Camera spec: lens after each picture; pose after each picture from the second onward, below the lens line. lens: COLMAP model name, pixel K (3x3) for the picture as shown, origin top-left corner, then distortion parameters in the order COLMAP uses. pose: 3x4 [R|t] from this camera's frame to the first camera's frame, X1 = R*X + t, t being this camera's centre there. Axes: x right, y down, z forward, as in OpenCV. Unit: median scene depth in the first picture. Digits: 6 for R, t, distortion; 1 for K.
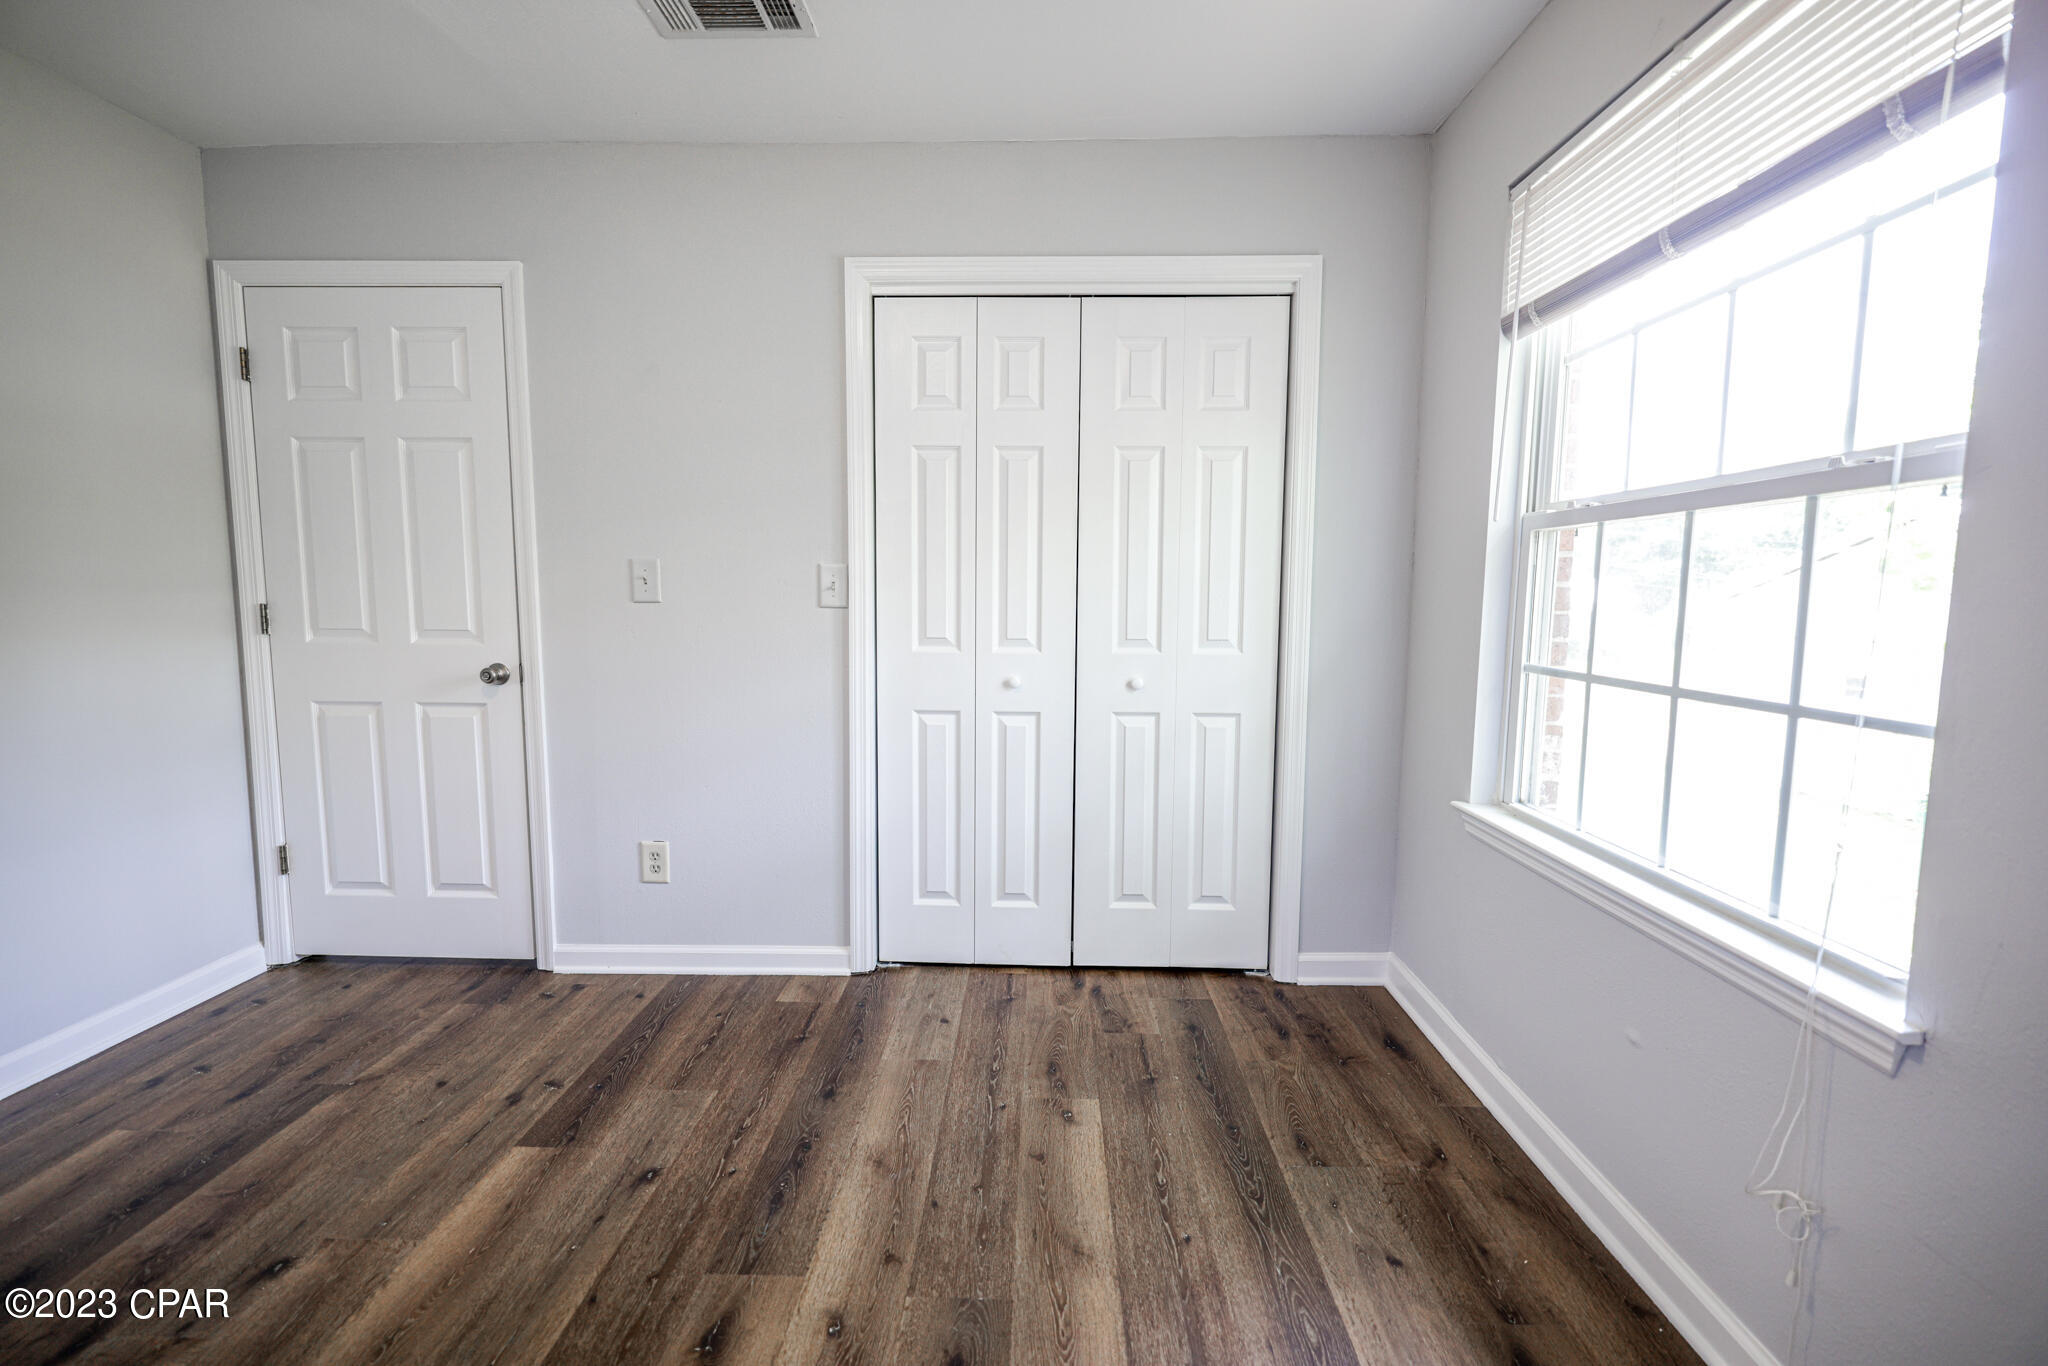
lens RADIAL K [[860.9, 0, 1021.9], [0, 860.9, 673.9], [0, 0, 1]] dist [0.002275, 0.000226]
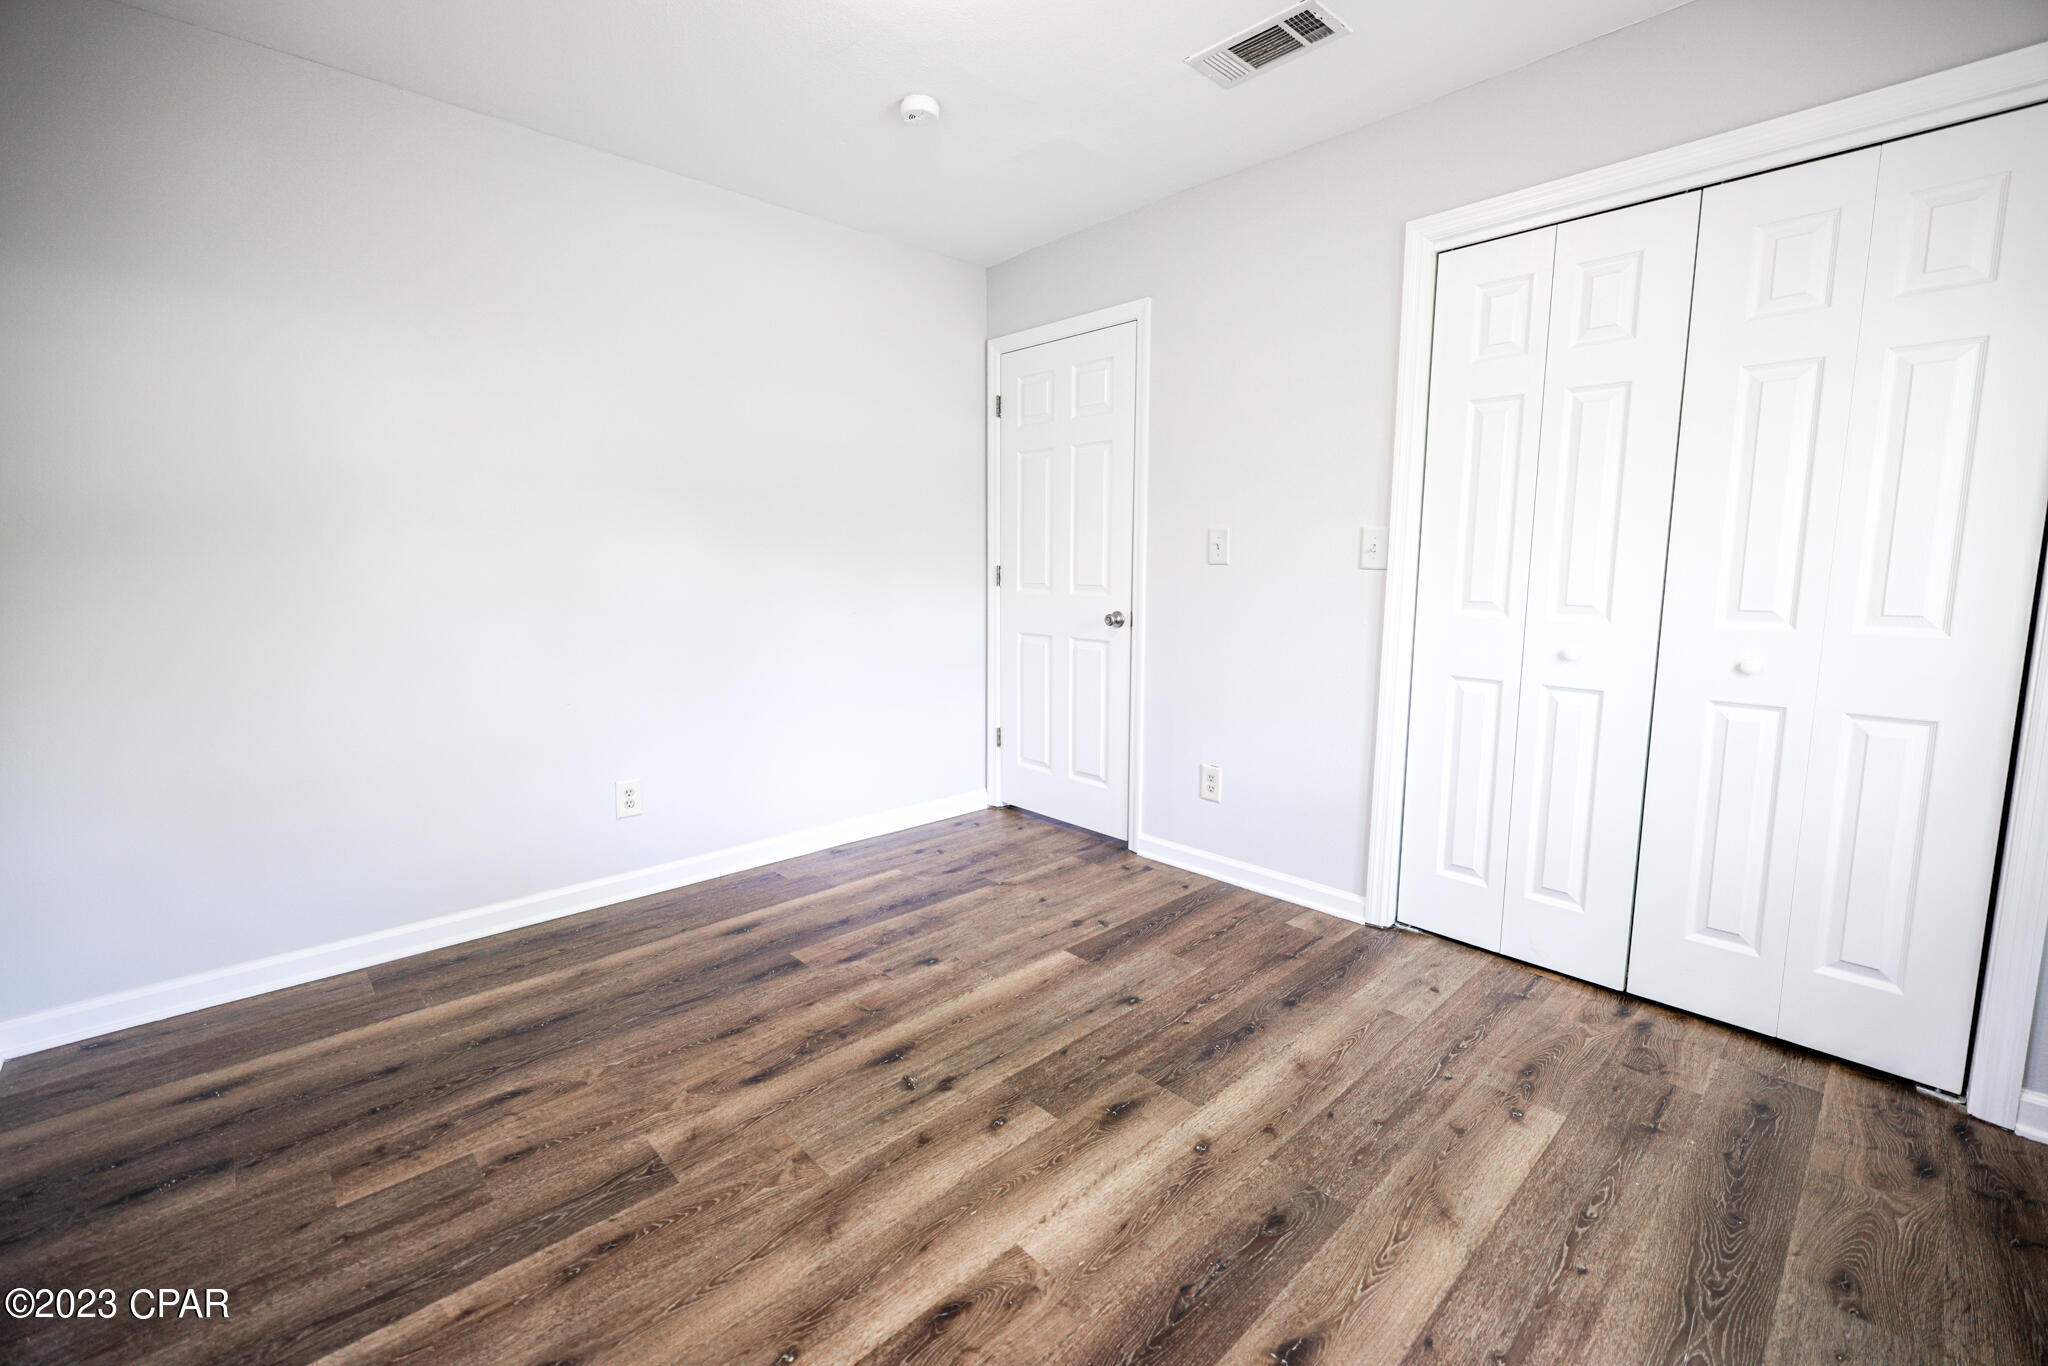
lens RADIAL K [[860.9, 0, 1021.9], [0, 860.9, 673.9], [0, 0, 1]] dist [0.002275, 0.000226]
pose [[0.702533, 0.088956, -0.706069, 0.259859], [-0.068055, 0.996008, 0.057771, 0.019748], [0.708390, 0.007466, 0.705782, -0.034323]]
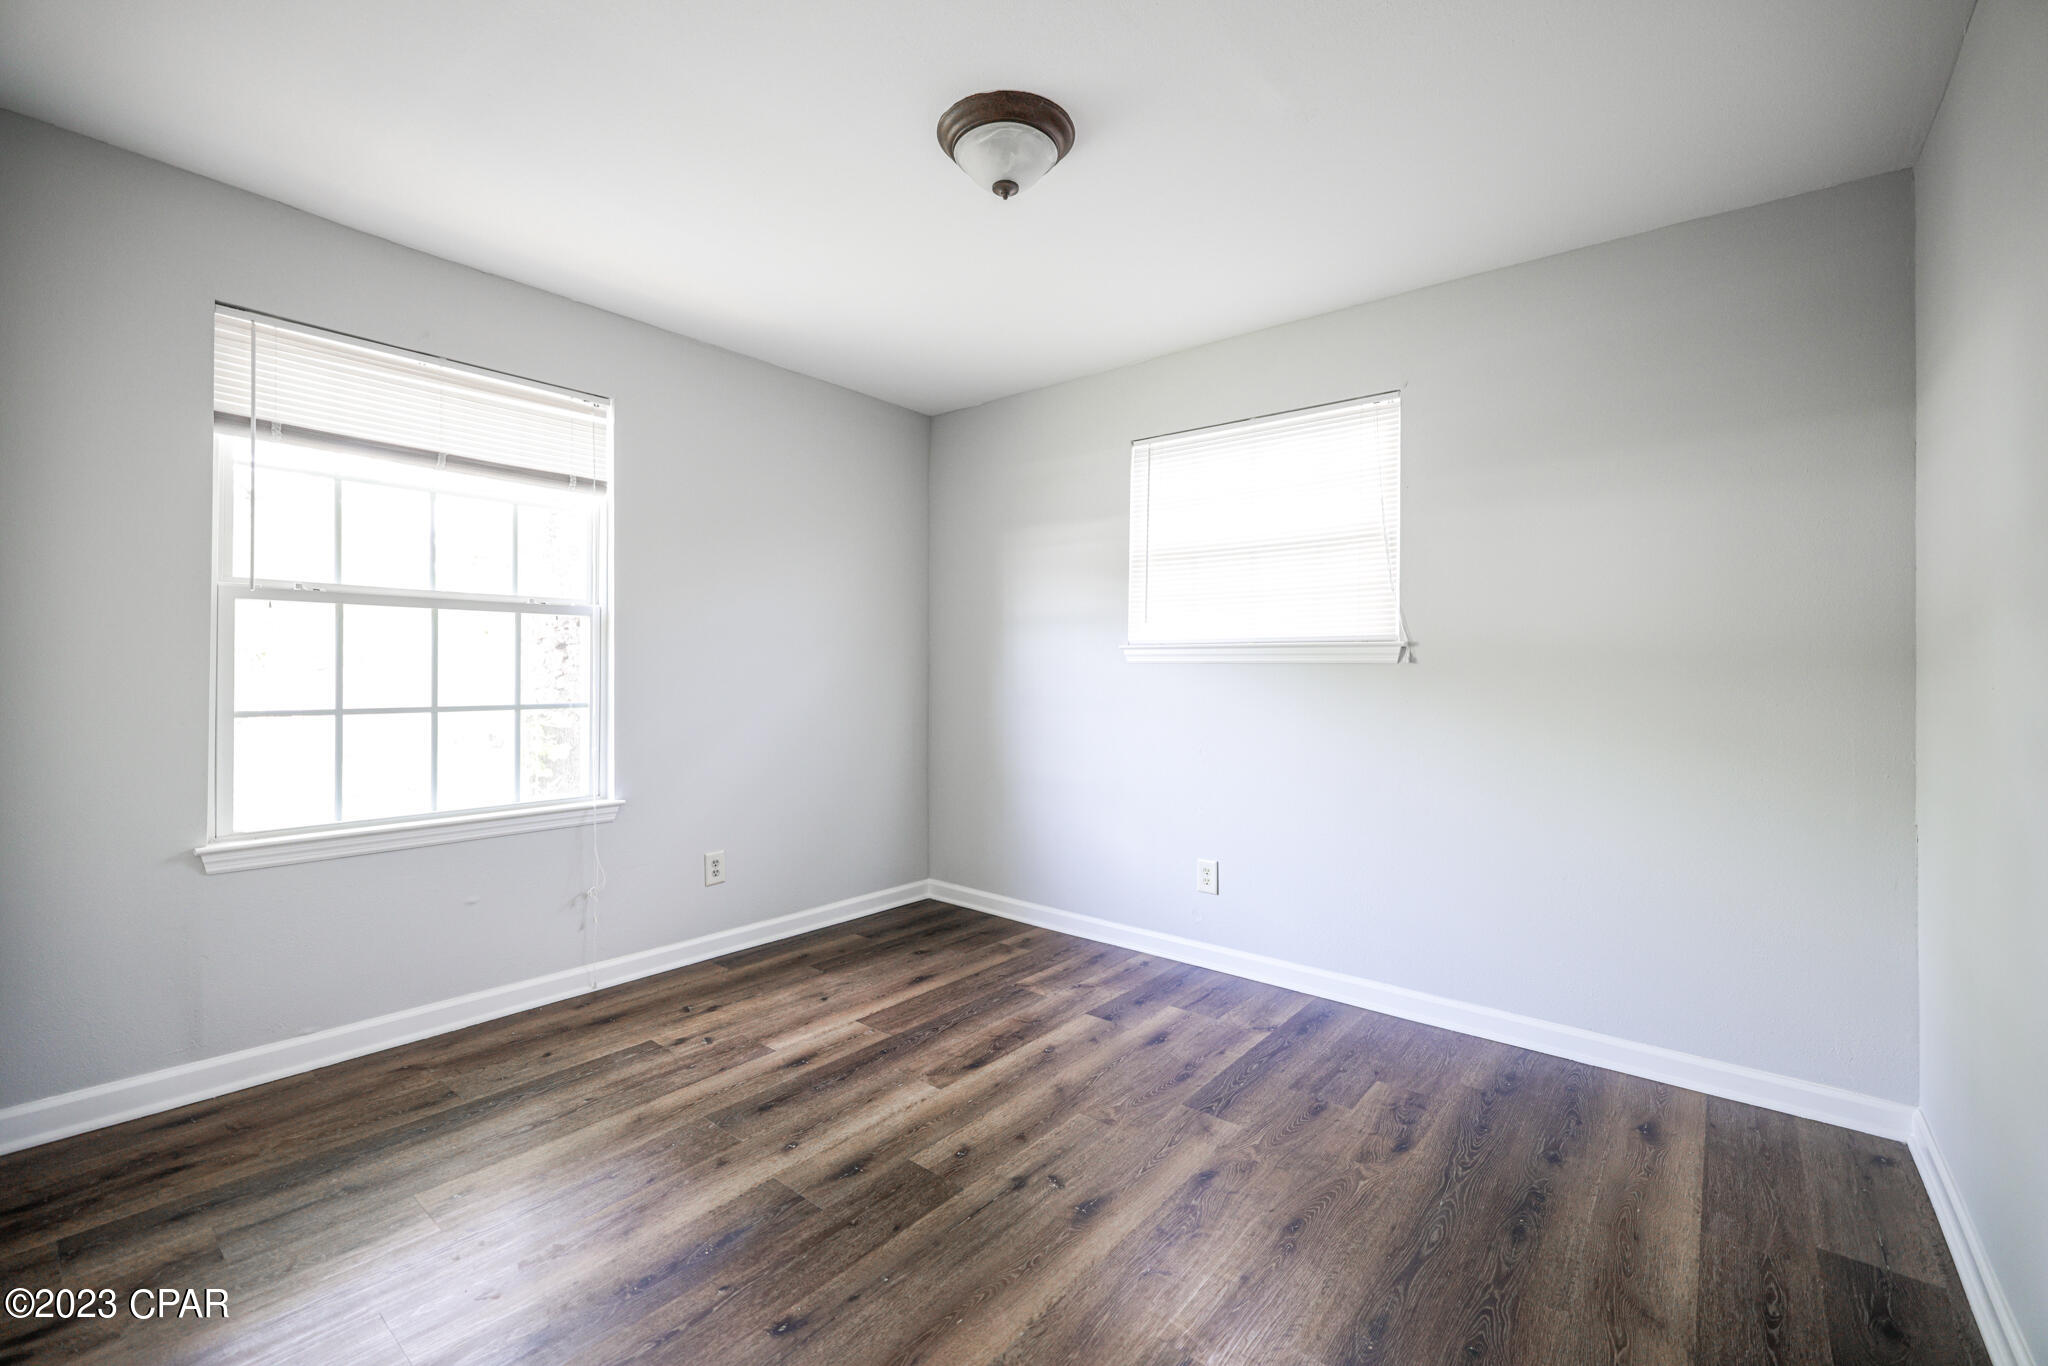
lens RADIAL K [[860.9, 0, 1021.9], [0, 860.9, 673.9], [0, 0, 1]] dist [0.002275, 0.000226]
pose [[-0.789471, -0.015458, 0.613593, -0.903946], [0.049169, 0.994877, 0.088327, -0.104724], [-0.611815, 0.099902, -0.784667, 1.163135]]
